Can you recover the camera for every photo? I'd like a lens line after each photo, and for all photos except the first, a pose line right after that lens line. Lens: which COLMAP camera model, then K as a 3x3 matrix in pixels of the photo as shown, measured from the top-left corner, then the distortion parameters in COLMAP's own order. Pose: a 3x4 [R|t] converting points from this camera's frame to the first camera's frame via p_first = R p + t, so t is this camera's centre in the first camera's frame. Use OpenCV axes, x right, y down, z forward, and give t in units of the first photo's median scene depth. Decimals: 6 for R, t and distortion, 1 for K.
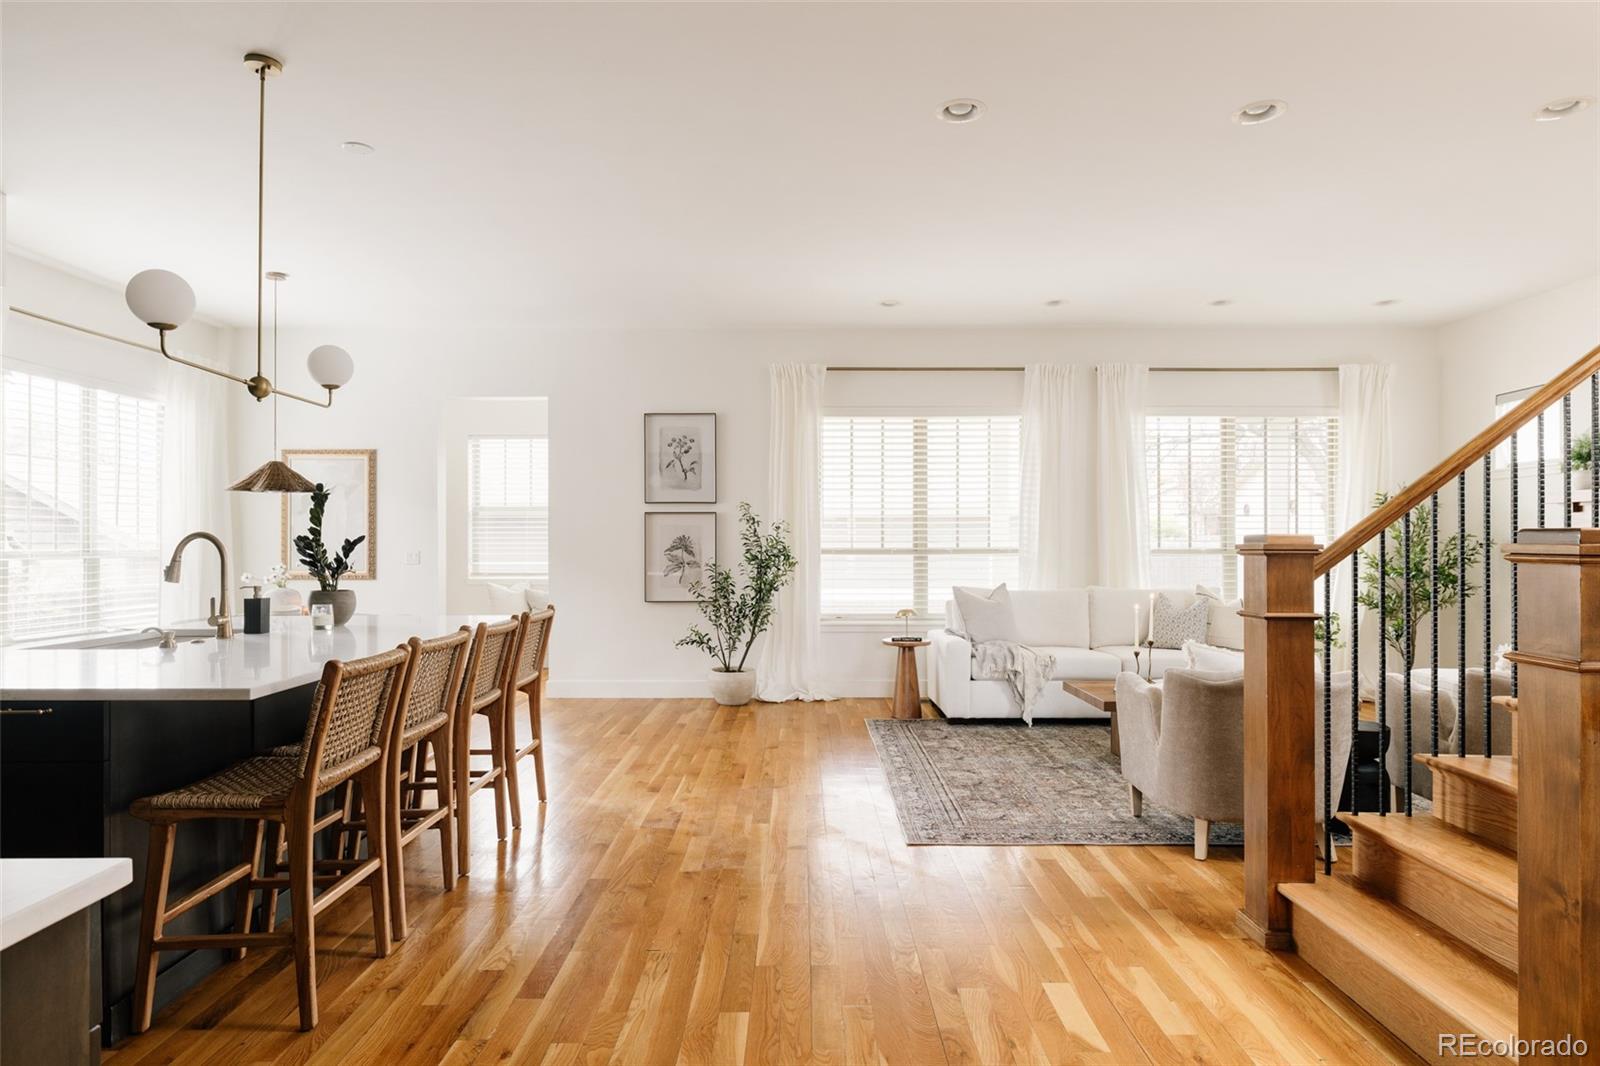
lens RADIAL K [[925.2, 0, 799.0], [0, 925.2, 539.1], [0, 0, 1]] dist [-0.002677, 0.000494]
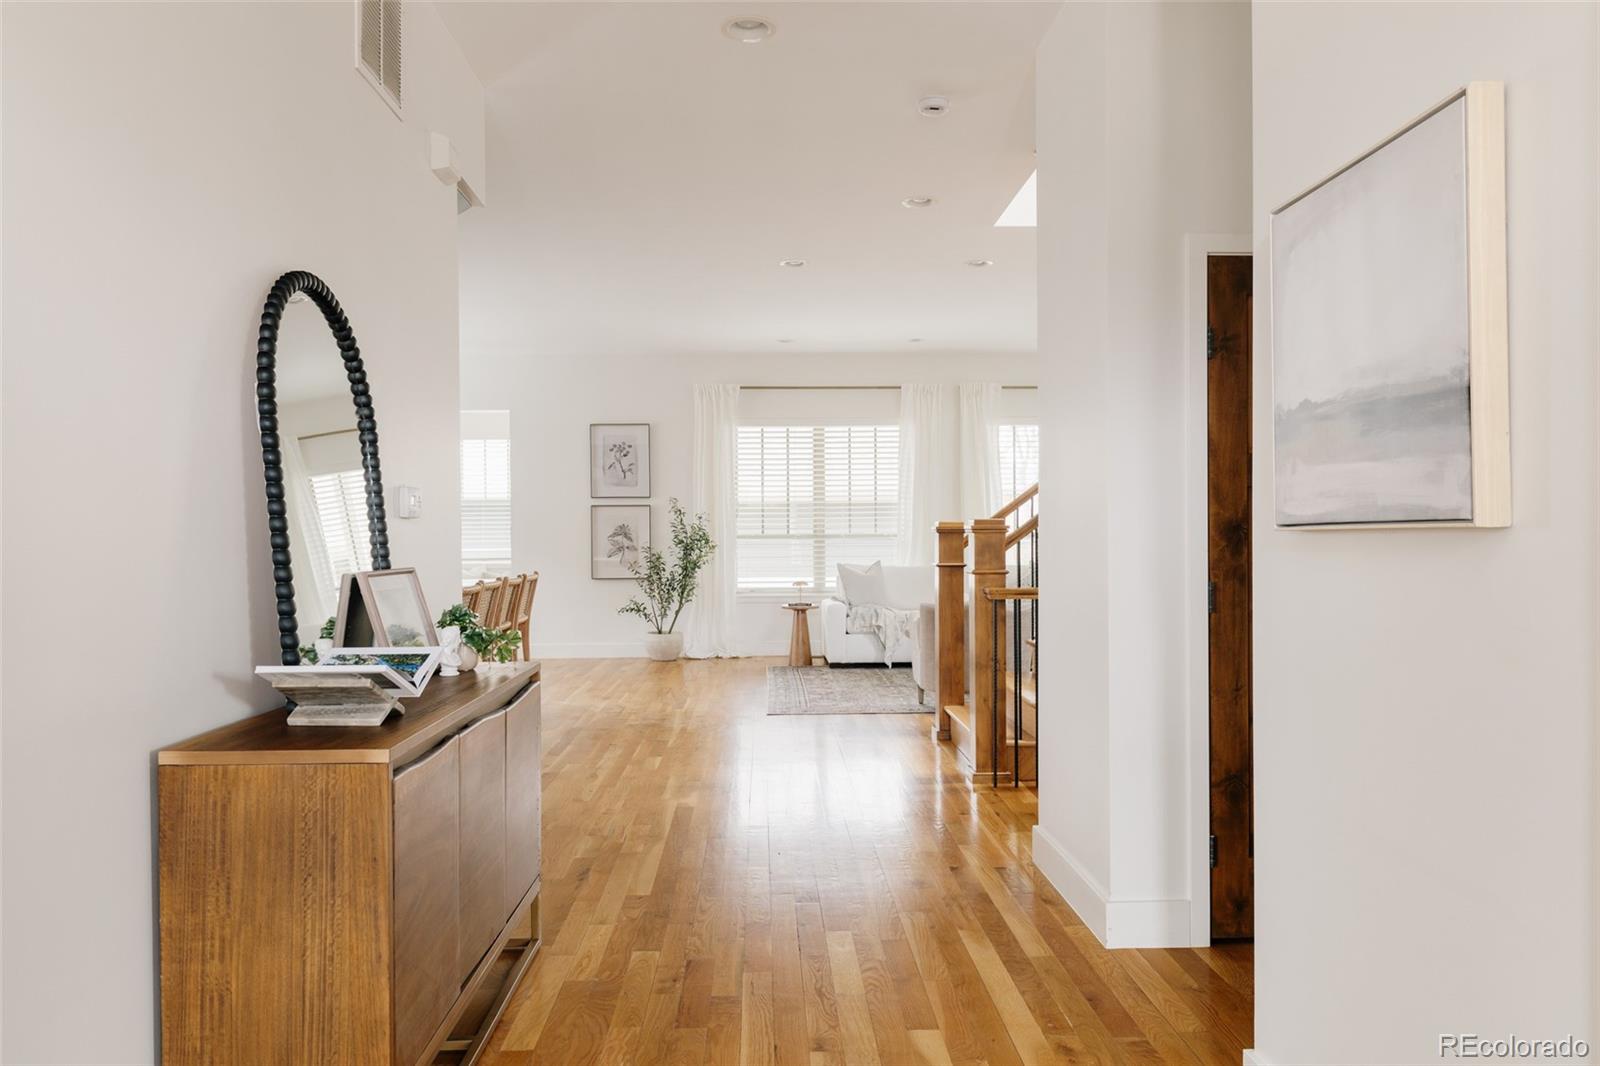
lens RADIAL K [[1136.8, 0, 803.9], [0, 1136.8, 536.4], [0, 0, 1]] dist [0.005018, 0.000003]
pose [[0.999282, -0.005730, 0.037450, 0.058795], [0.005486, 0.999963, 0.006611, 0.003396], [-0.037486, -0.006401, 0.999277, -0.526401]]
